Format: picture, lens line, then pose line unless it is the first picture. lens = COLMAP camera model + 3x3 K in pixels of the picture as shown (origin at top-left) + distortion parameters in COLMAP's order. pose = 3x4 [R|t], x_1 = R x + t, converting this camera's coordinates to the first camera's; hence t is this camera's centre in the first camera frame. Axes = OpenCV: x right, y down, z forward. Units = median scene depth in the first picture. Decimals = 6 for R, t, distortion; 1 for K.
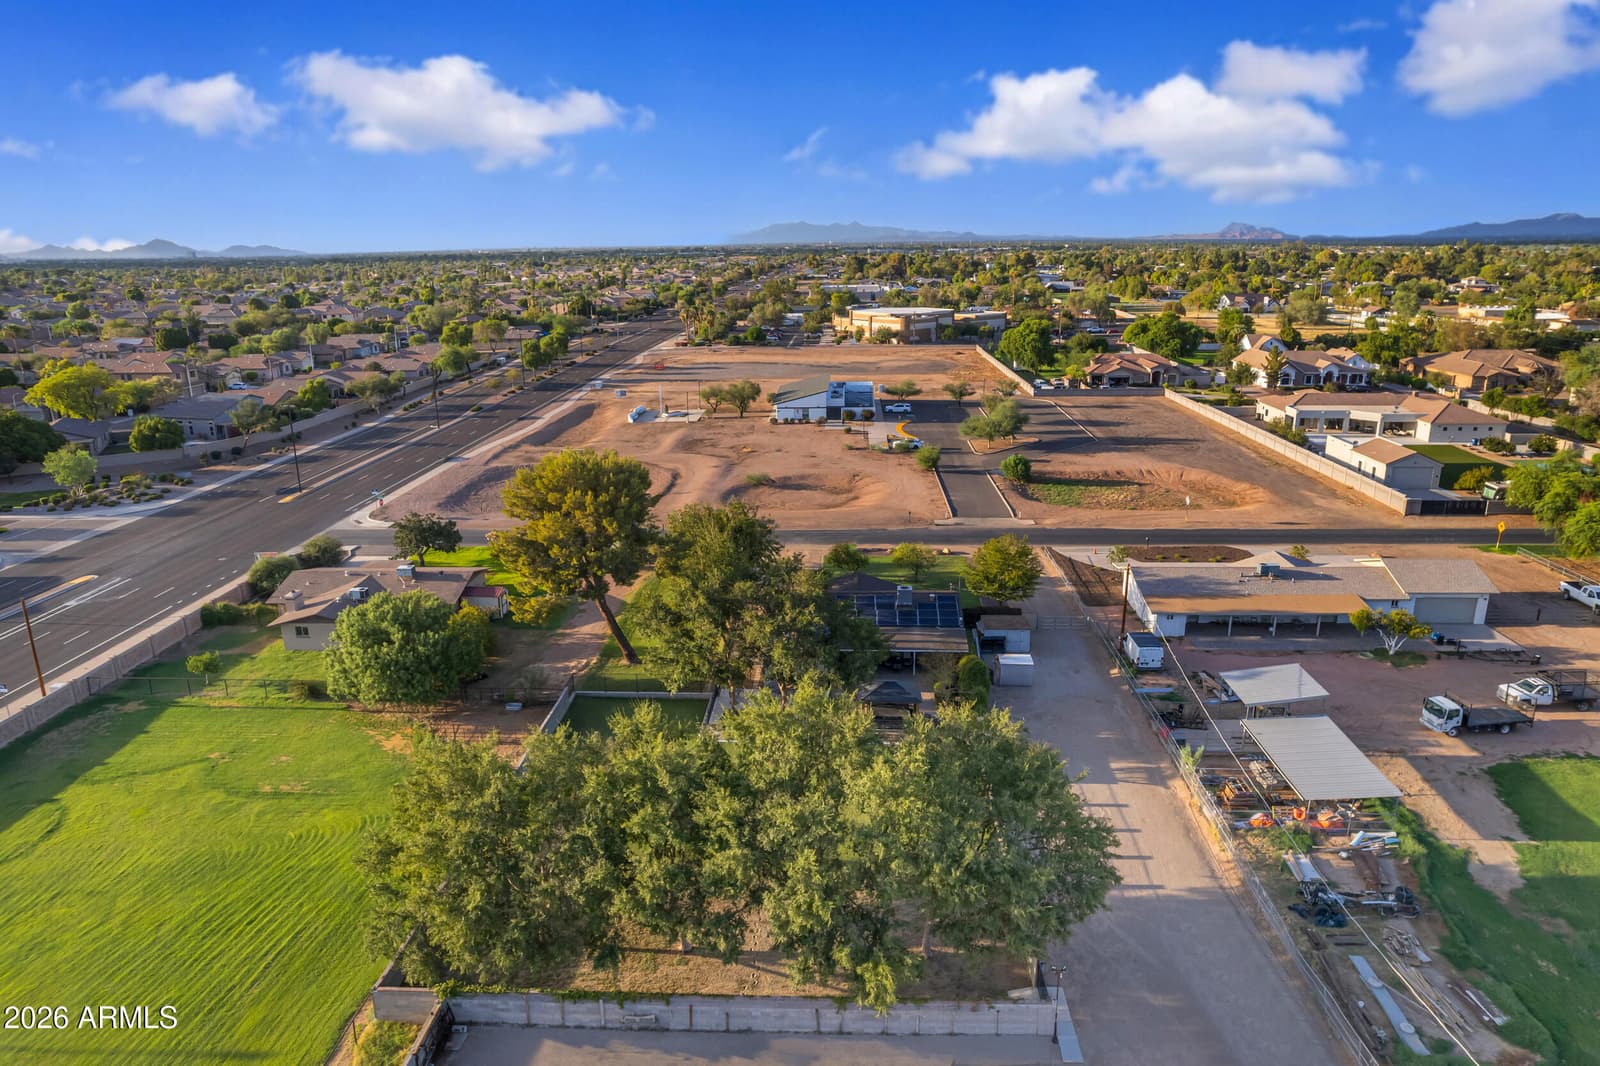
lens RADIAL K [[1027.0, 0, 800.0], [0, 1027.0, 533.0], [0, 0, 1]] dist [-0.076501, 0.051031]
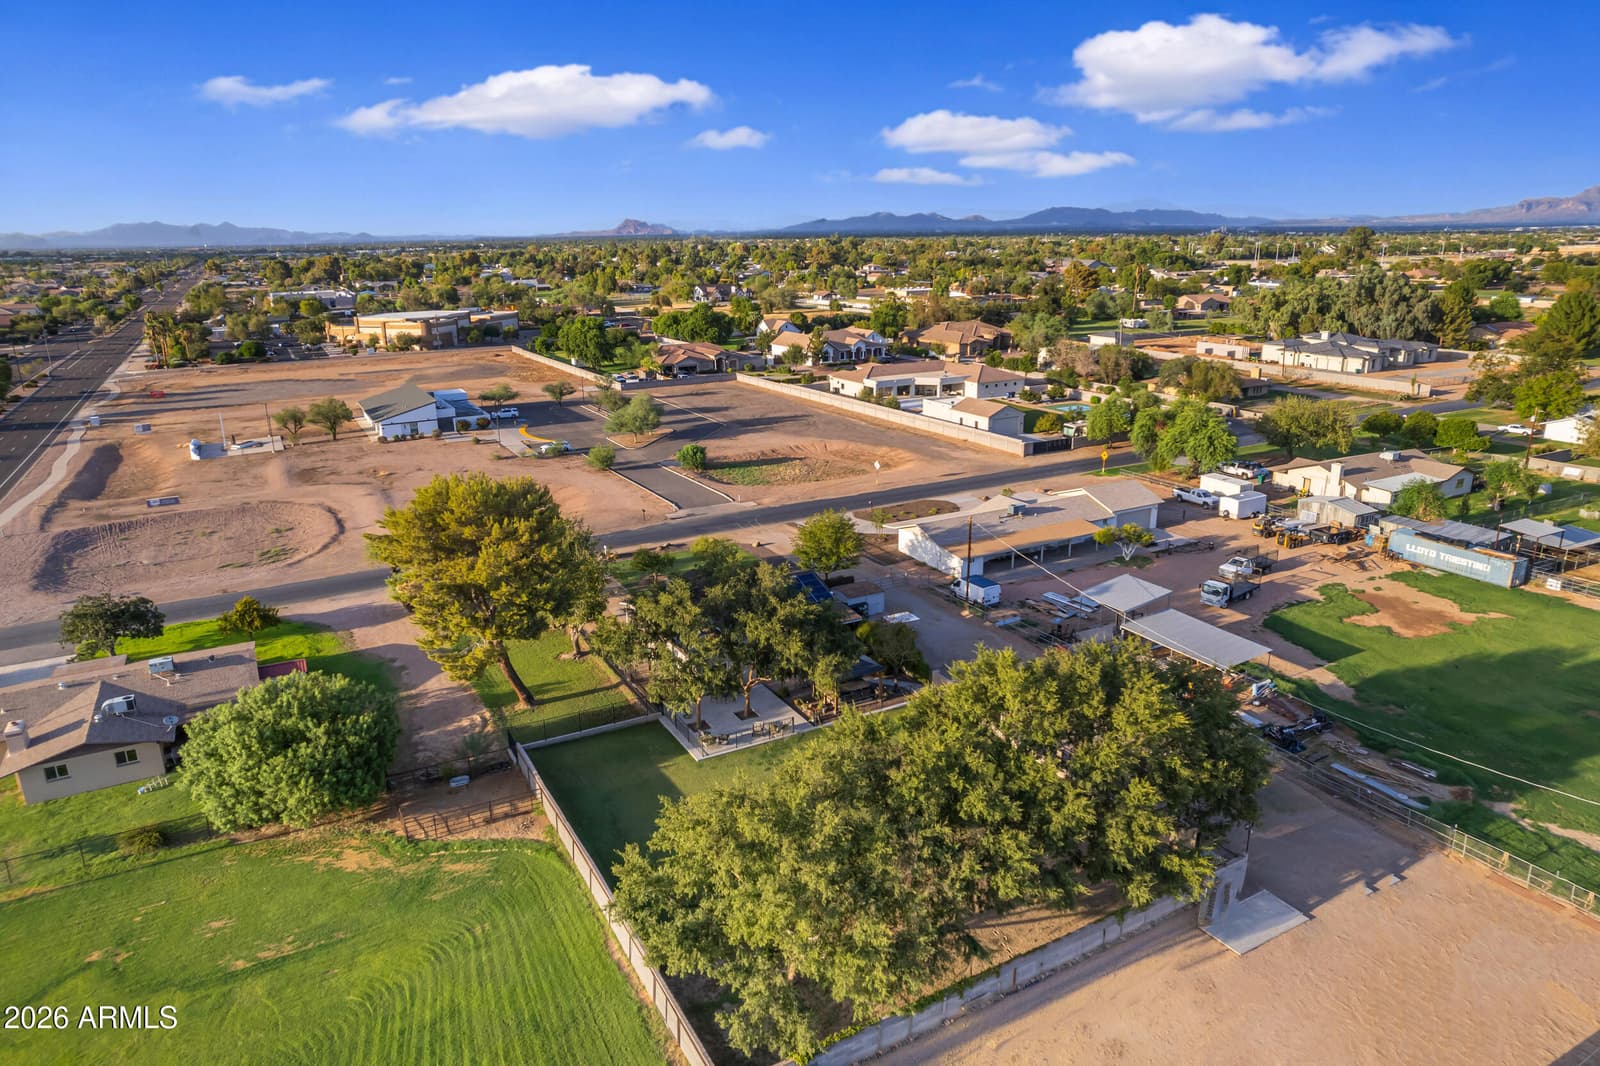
lens RADIAL K [[1030.3, 0, 800.0], [0, 1030.3, 533.0], [0, 0, 1]] dist [-0.055608, 0.048774]
pose [[0.851697, -0.146474, 0.503148, -0.179621], [0.146830, 0.988385, 0.039189, -0.010090], [-0.503044, 0.040500, 0.863311, 0.048475]]
